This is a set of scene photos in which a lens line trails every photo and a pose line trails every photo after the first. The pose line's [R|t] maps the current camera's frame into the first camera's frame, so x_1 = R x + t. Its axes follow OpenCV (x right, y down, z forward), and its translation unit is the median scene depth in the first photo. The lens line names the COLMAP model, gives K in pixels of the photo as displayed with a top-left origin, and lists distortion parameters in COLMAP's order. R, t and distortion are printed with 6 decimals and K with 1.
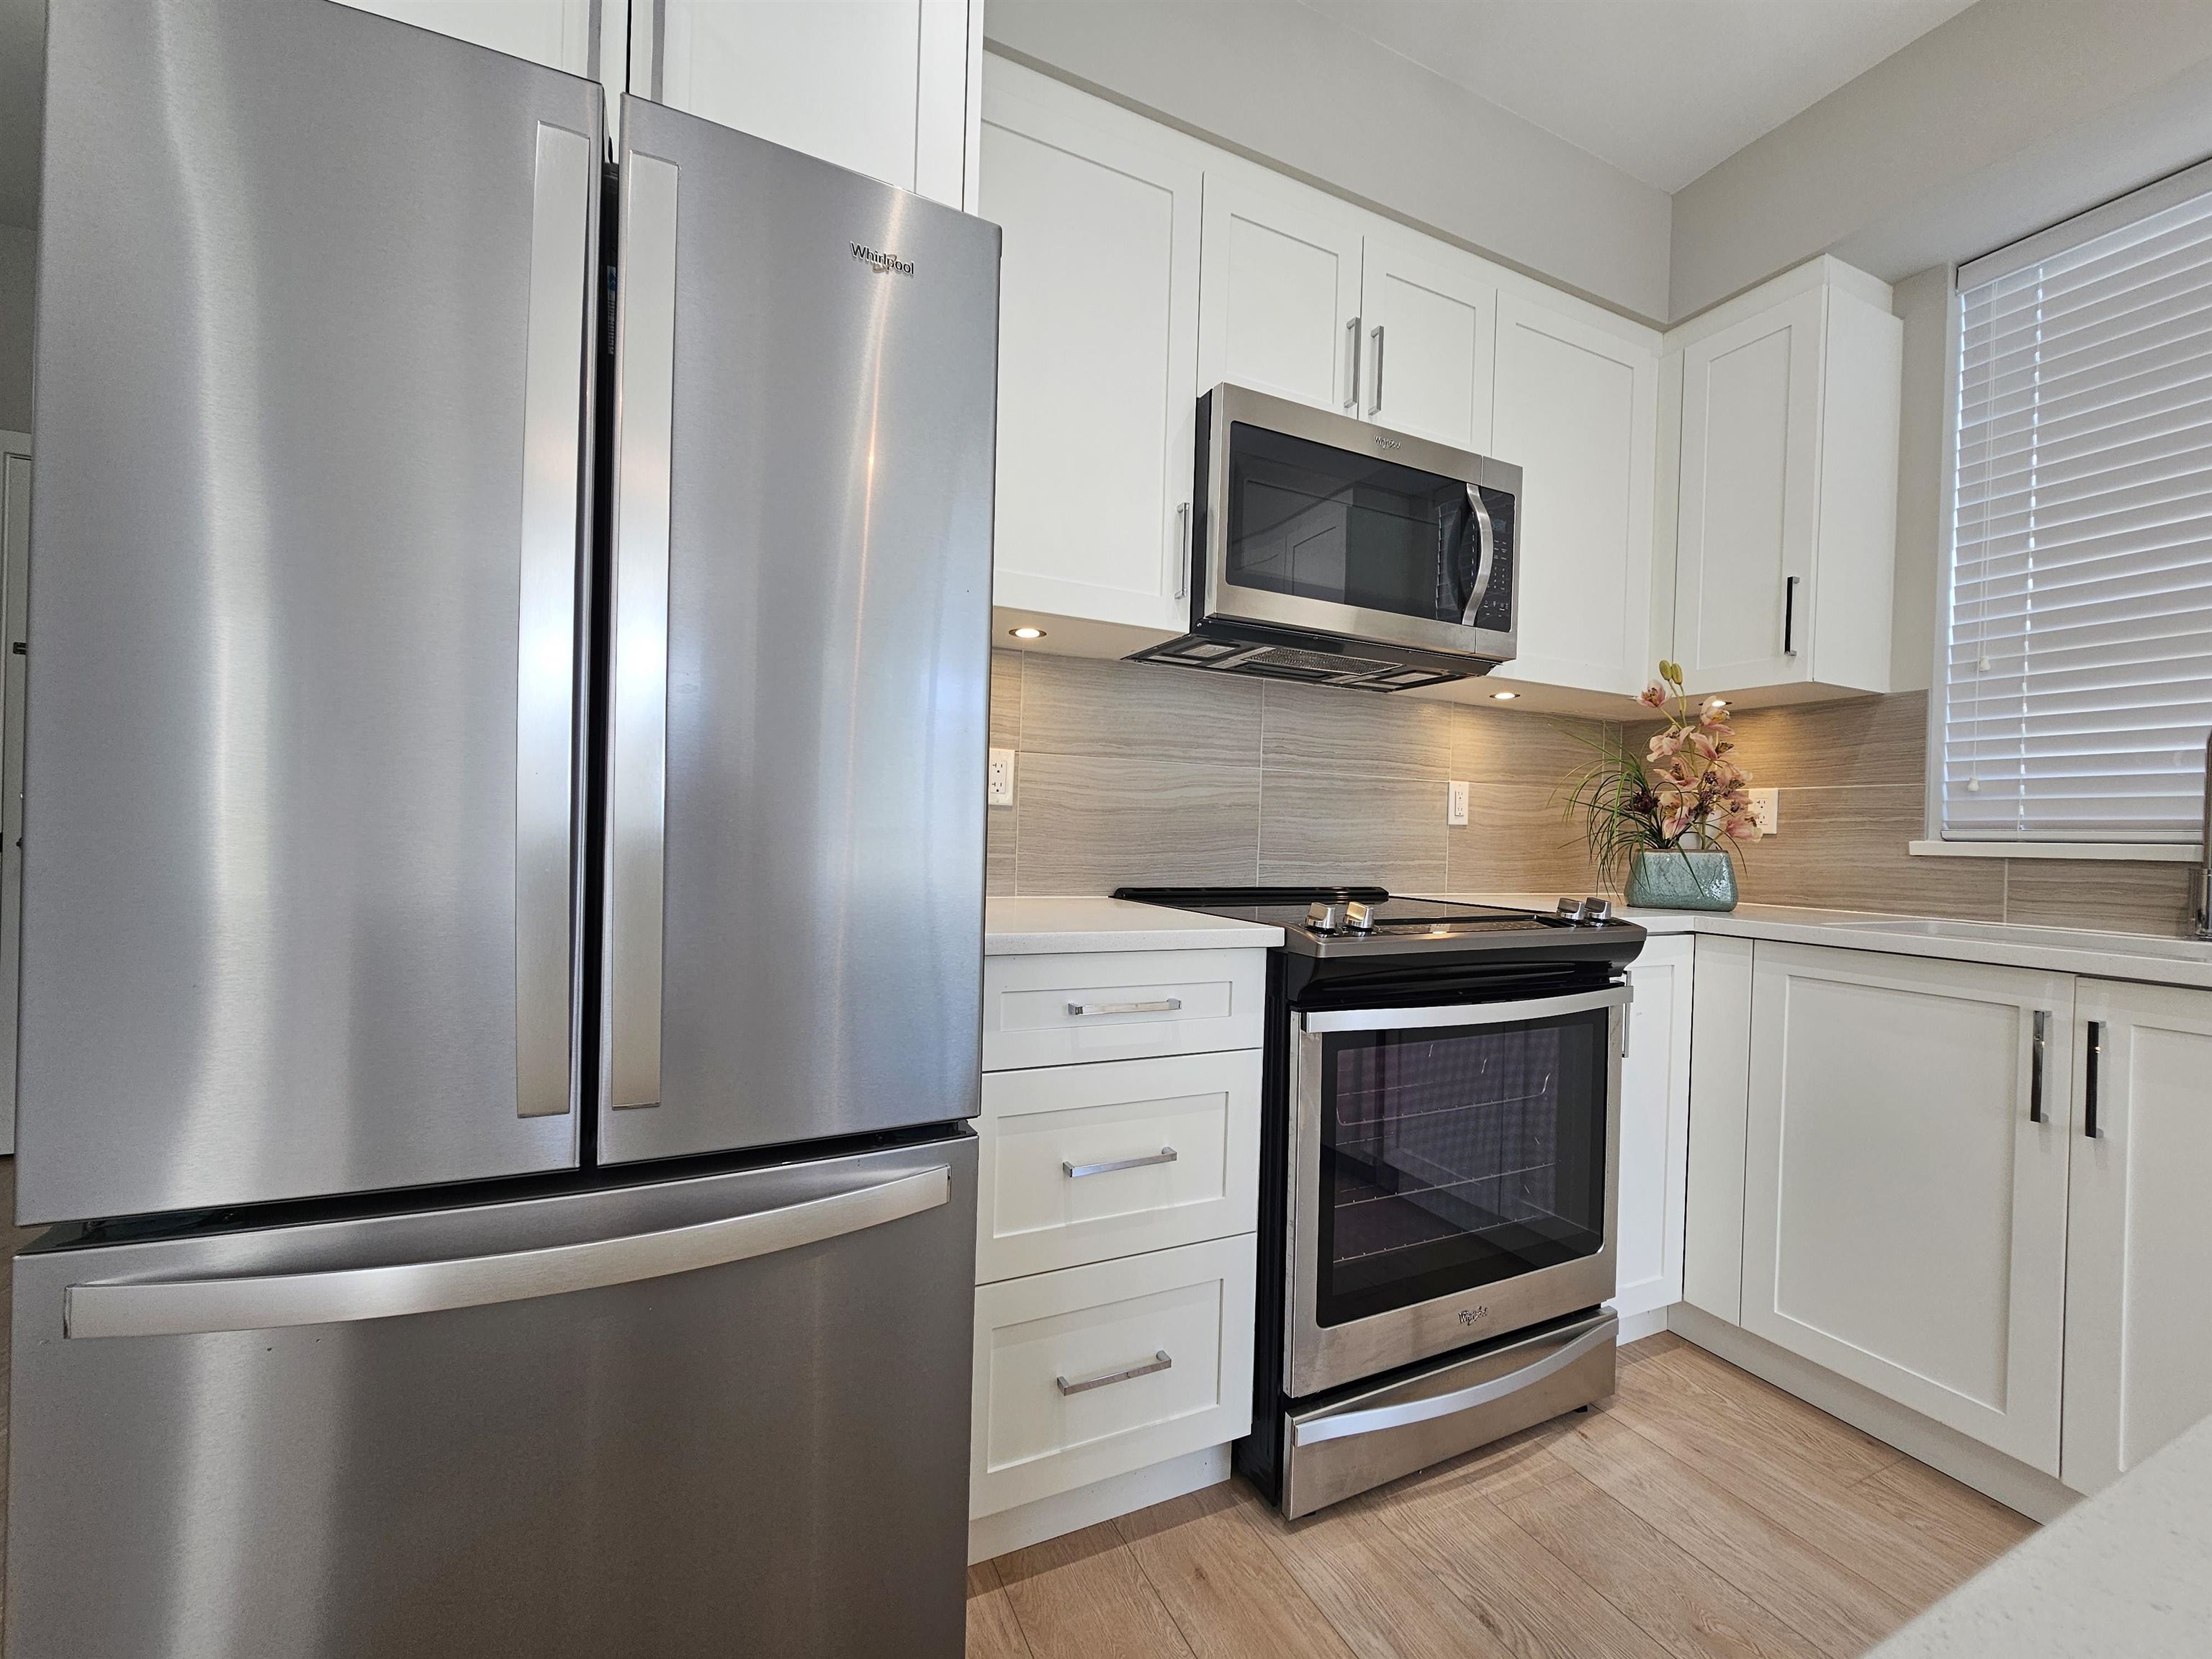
lens RADIAL K [[893.5, 0, 1097.9], [0, 893.5, 839.5], [0, 0, 1]] dist [-0.003745, -0.000268]
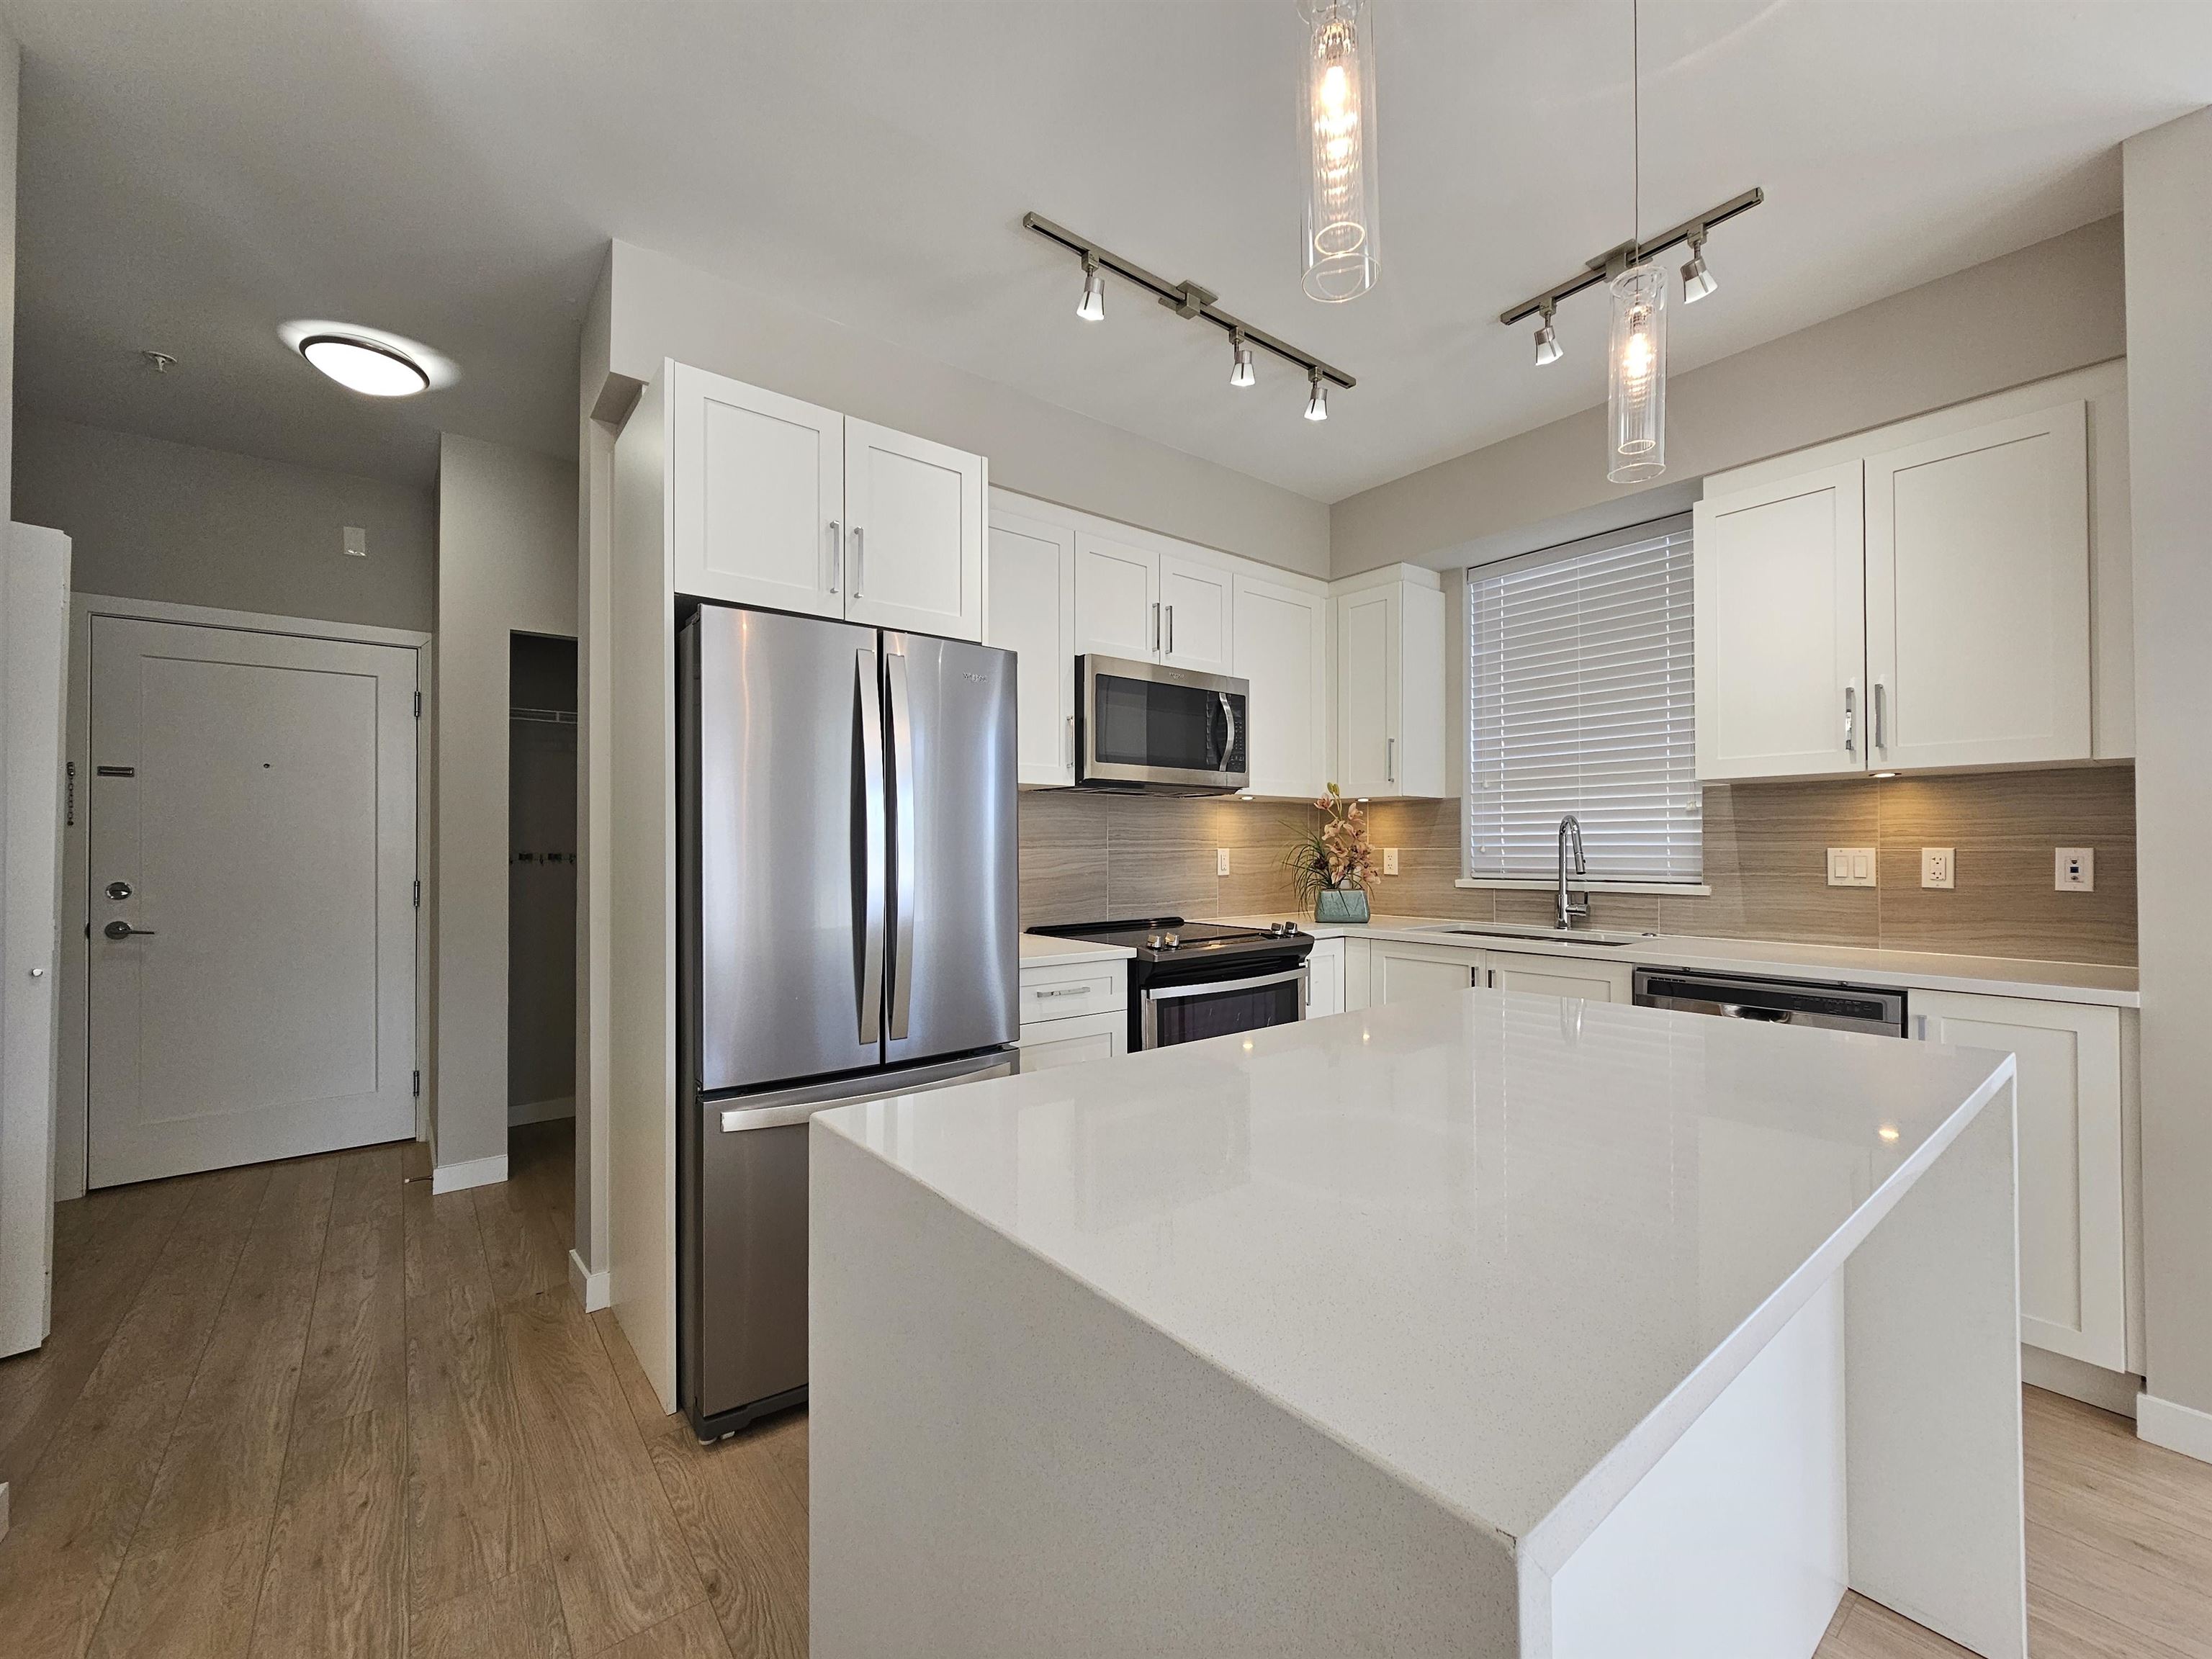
lens RADIAL K [[893.5, 0, 1095.2], [0, 893.5, 856.6], [0, 0, 1]] dist [-0.003745, -0.000268]
pose [[0.974788, -0.033517, 0.220603, -0.225337], [0.032572, 0.999438, 0.007922, -0.088837], [-0.220744, -0.000537, 0.975332, -0.662414]]
